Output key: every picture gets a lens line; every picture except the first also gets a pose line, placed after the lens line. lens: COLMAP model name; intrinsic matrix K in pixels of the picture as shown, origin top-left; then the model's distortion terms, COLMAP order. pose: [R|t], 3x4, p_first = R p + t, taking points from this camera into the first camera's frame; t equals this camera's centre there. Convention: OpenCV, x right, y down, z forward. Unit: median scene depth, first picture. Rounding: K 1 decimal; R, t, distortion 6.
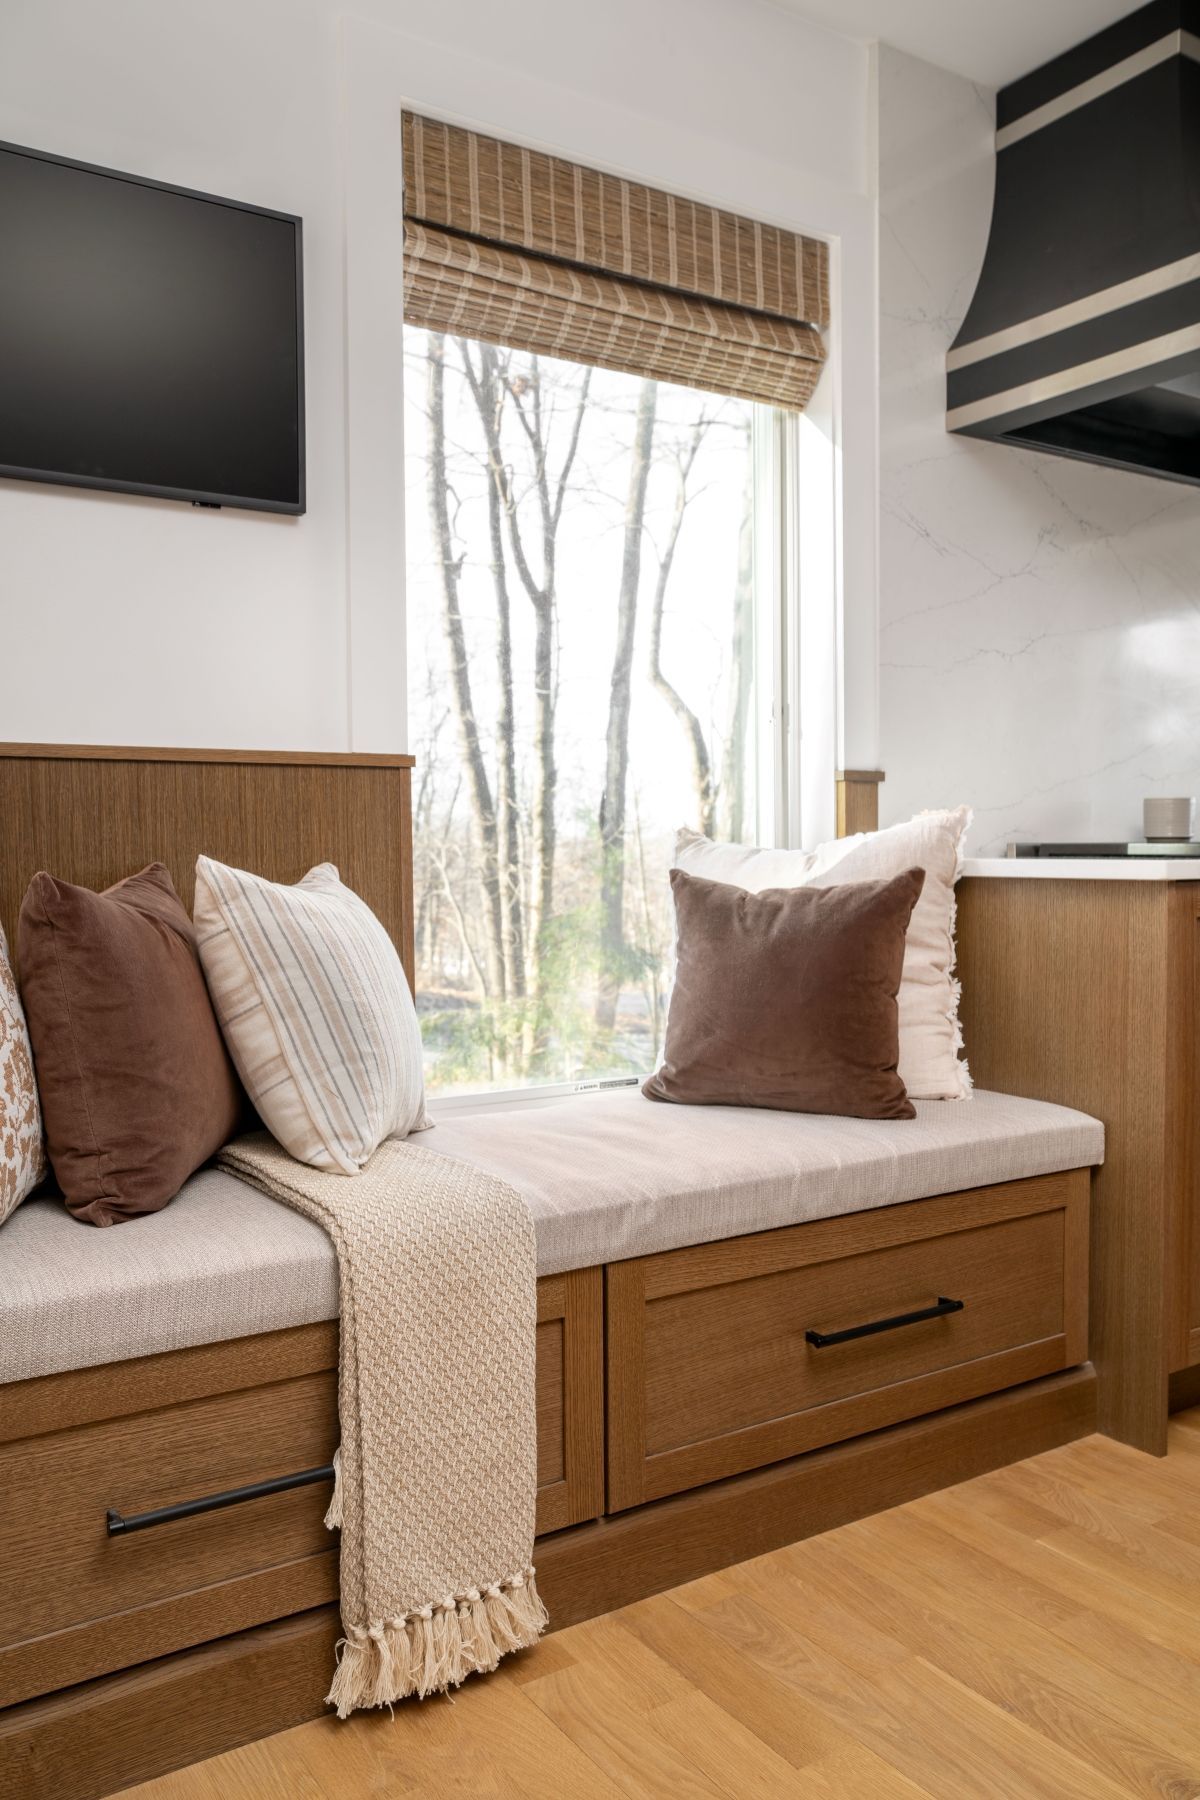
lens RADIAL K [[1412.2, 0, 600.0], [0, 1412.2, 900.0], [0, 0, 1]] dist [0.003056, 0.011160]
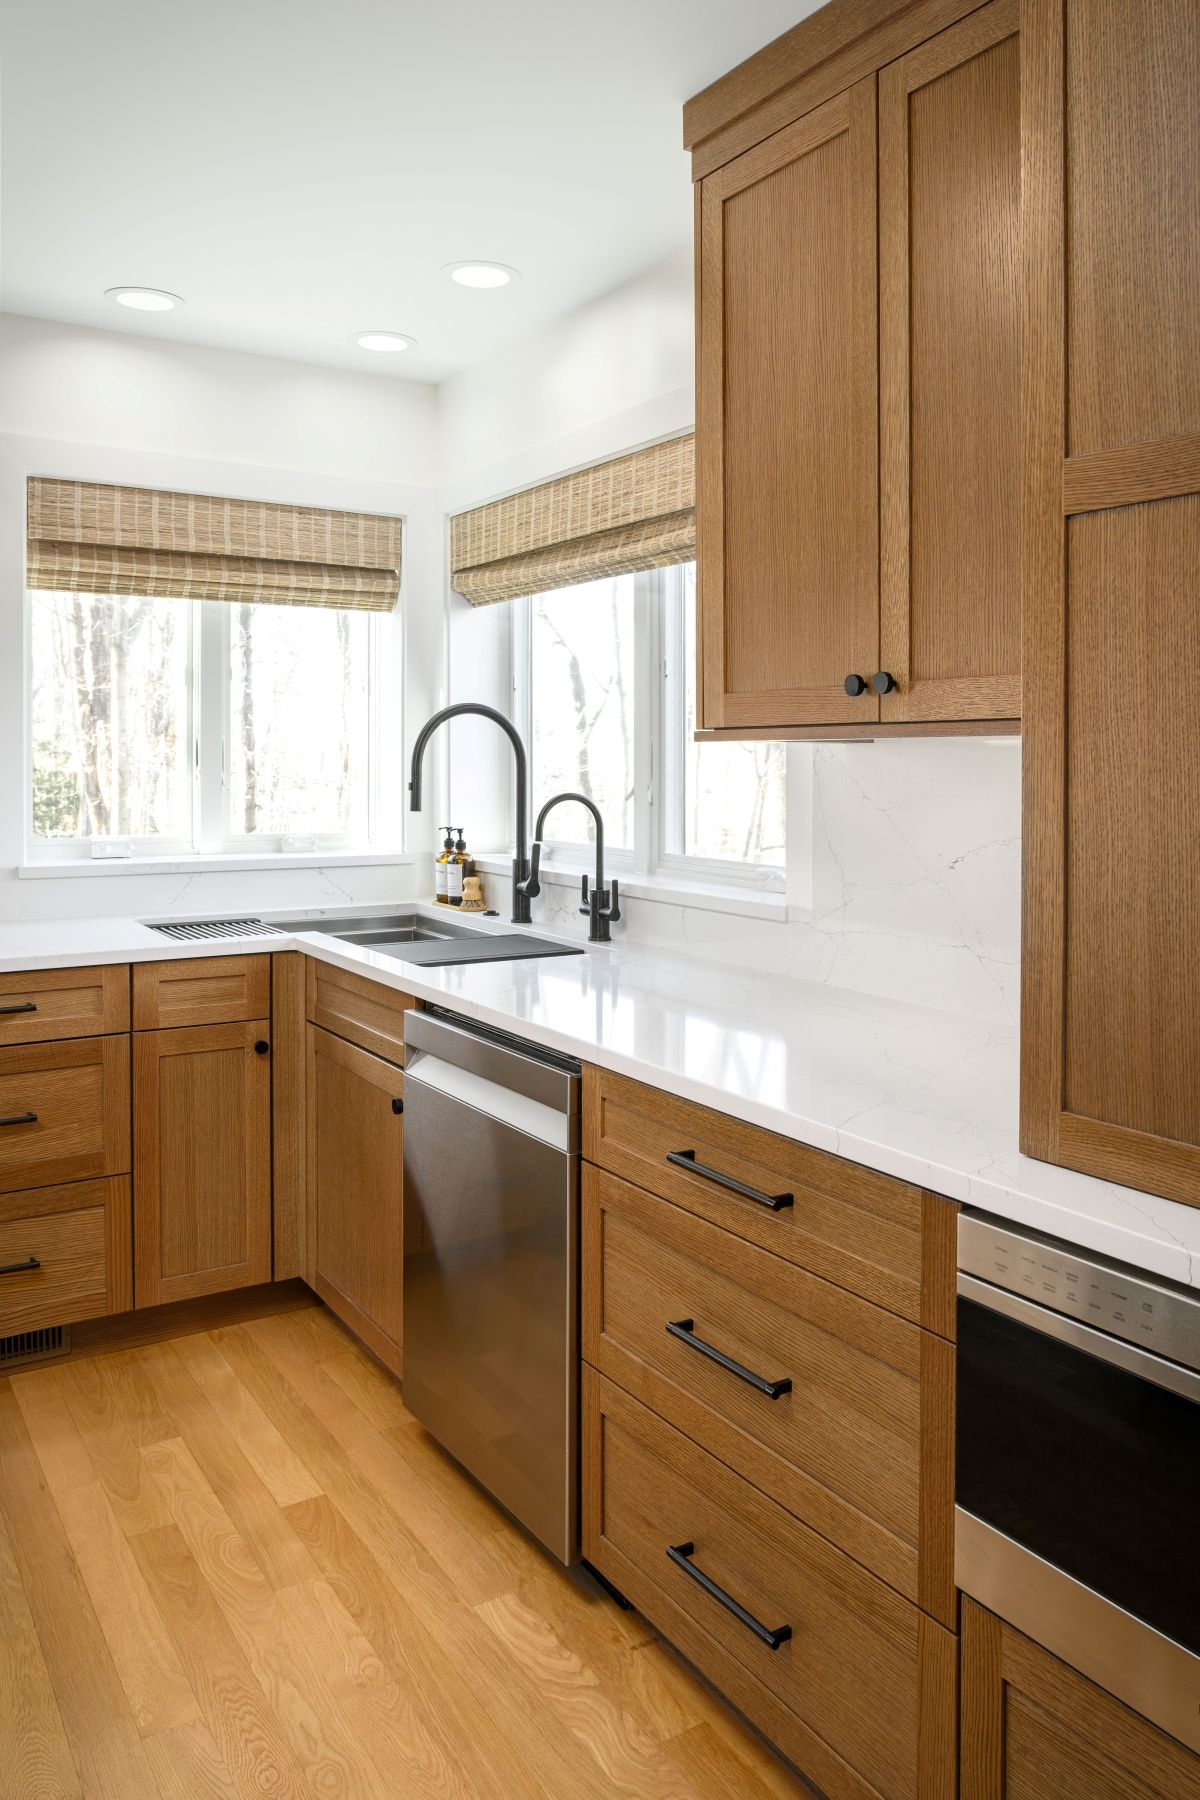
lens RADIAL K [[1320.5, 0, 618.5], [0, 1320.5, 788.0], [0, 0, 1]] dist [-0.003024, -0.001105]
pose [[0.999832, 0.010131, -0.015278, 1.347868], [-0.010361, 0.999833, -0.015048, -0.169228], [0.015123, 0.015204, 0.999770, 0.092732]]
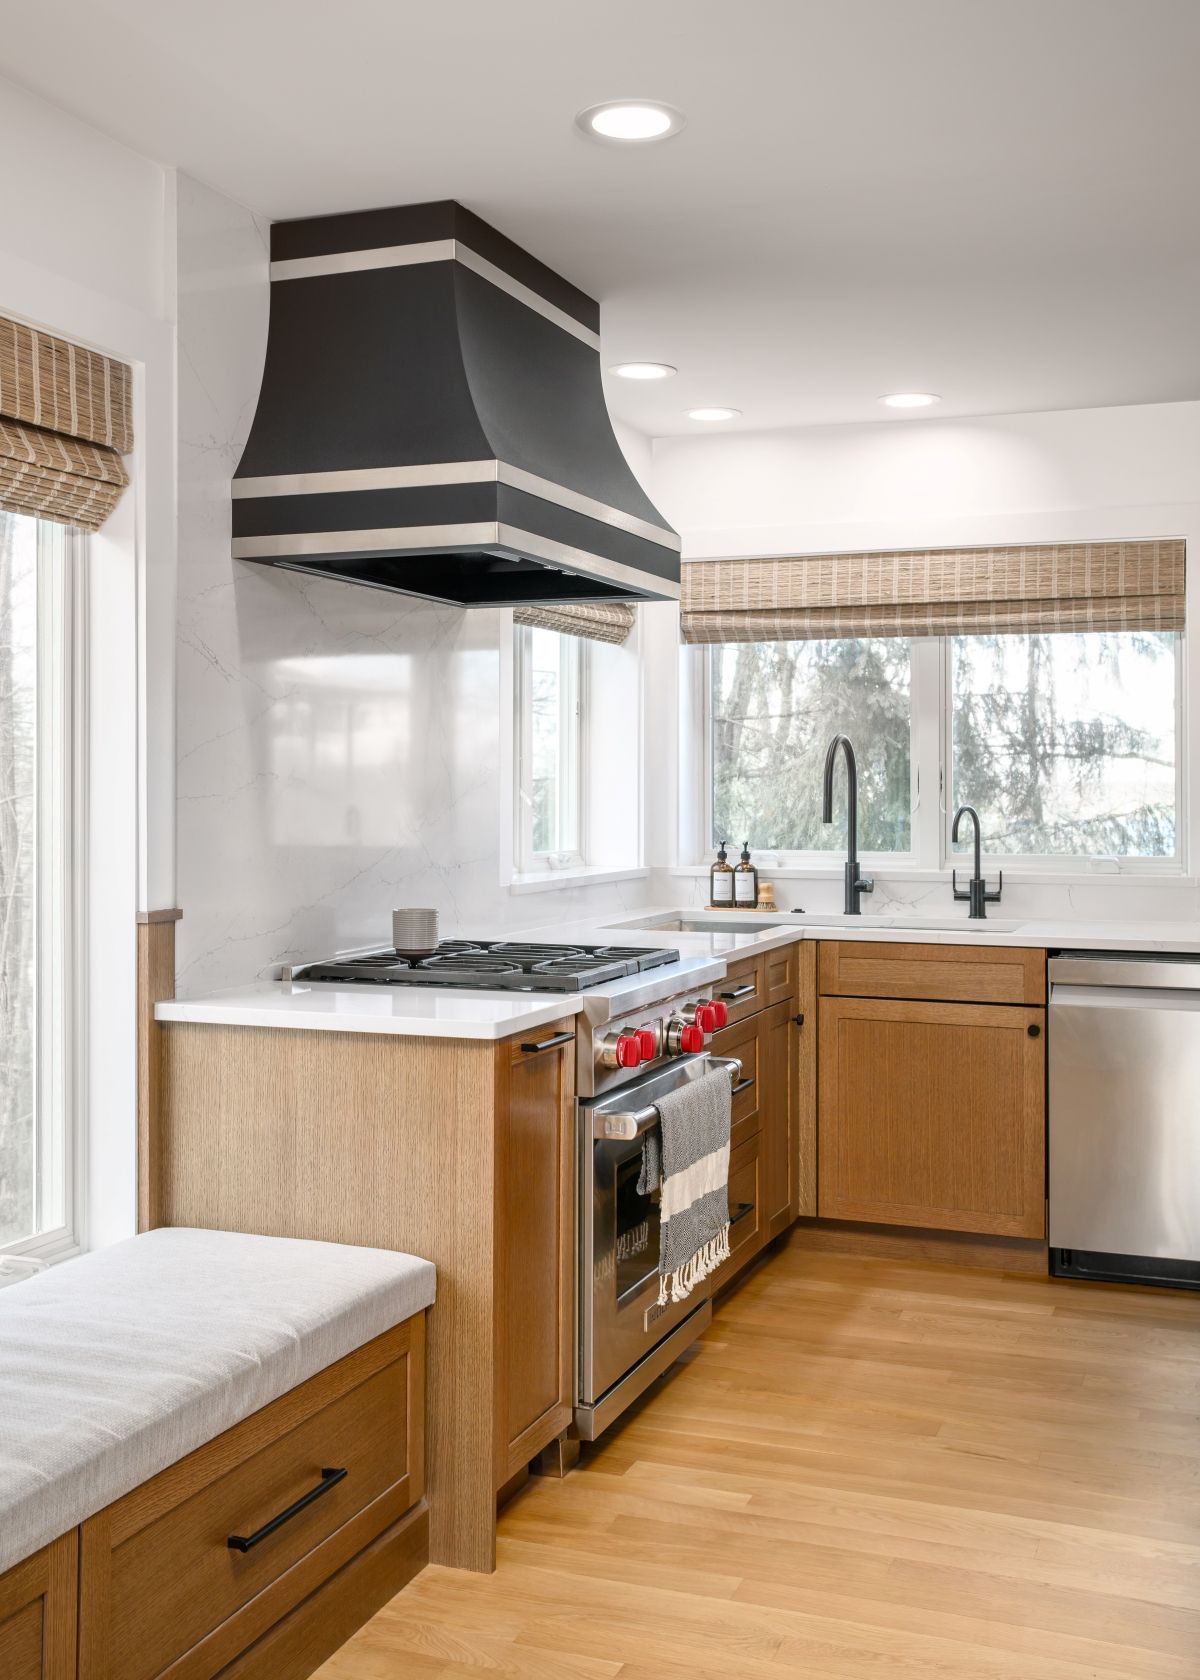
lens RADIAL K [[1773.1, 0, 575.5], [0, 1773.1, 772.7], [0, 0, 1]] dist [0.003361, 0.134424]
pose [[0.817694, 0.011384, 0.575541, -0.299634], [0.016620, 0.998921, -0.043371, -0.137676], [-0.575413, 0.045030, 0.816622, -0.157140]]
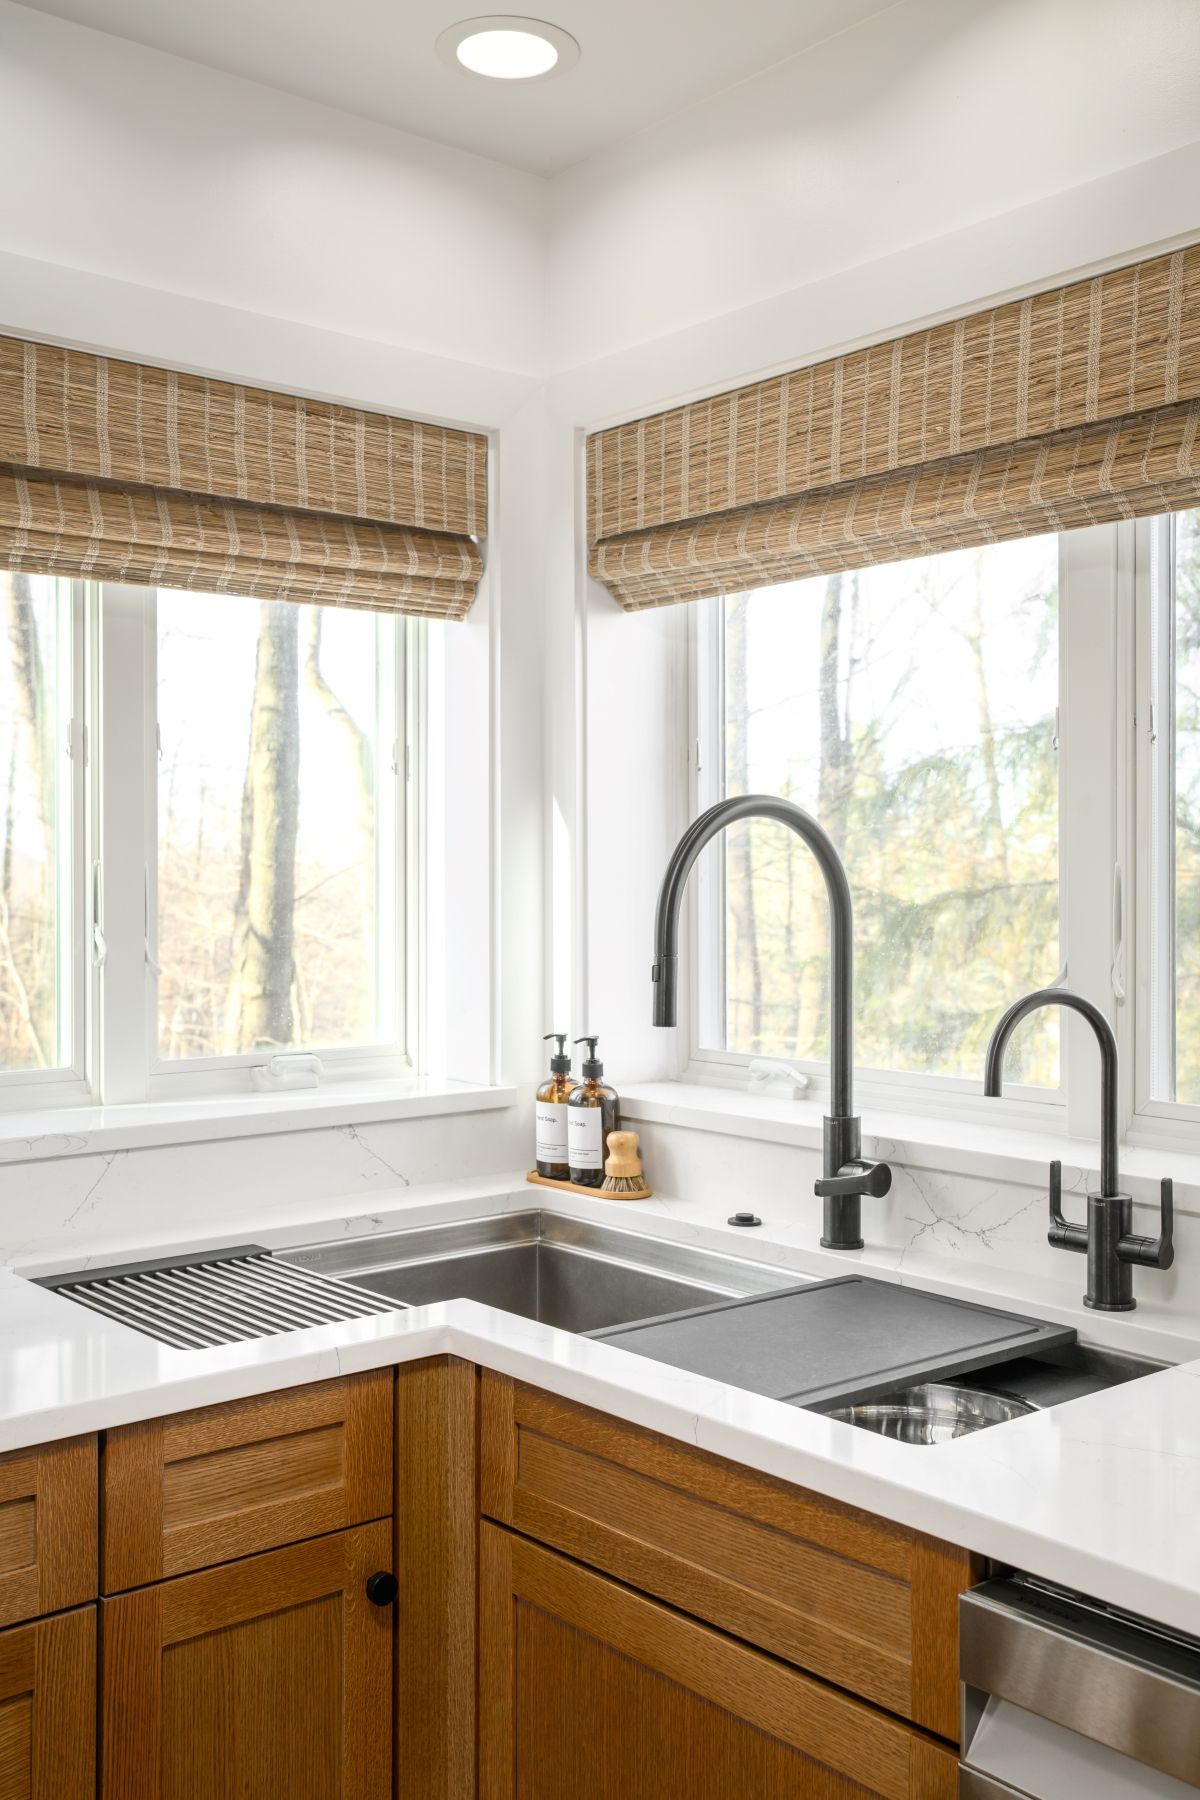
lens RADIAL K [[1734.8, 0, 600.0], [0, 1734.8, 900.0], [0, 0, 1]] dist [-0.008559, 0.140664]
pose [[0.993535, 0.001671, 0.113517, 1.015473], [0.001121, 0.999699, -0.024527, -0.201745], [-0.113524, 0.024496, 0.993233, 0.594698]]
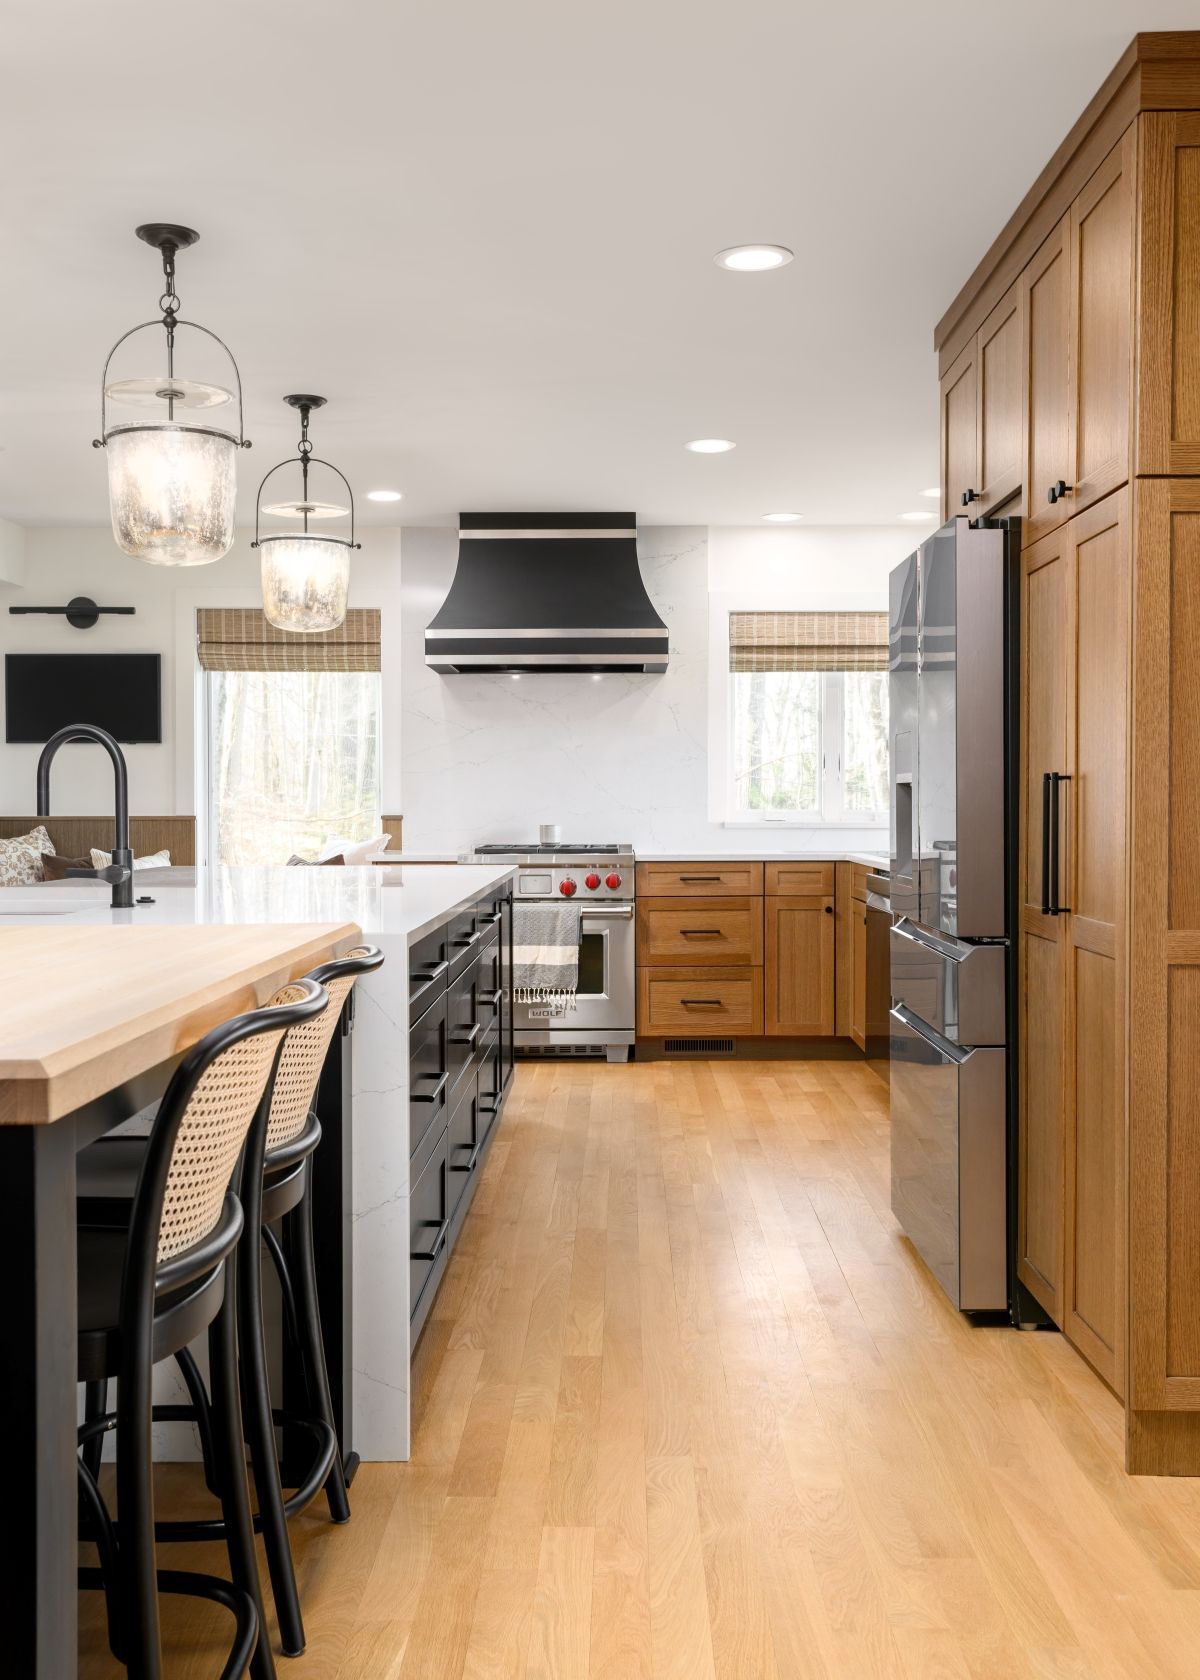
lens RADIAL K [[1653.2, 0, 600.0], [0, 1653.2, 840.0], [0, 0, 1]] dist [0.002598, -0.002771]
pose [[0.830979, 0.016669, -0.556054, 2.268913], [-0.024983, 0.999661, -0.007367, -0.038933], [0.555742, 0.020013, 0.831114, -1.314602]]
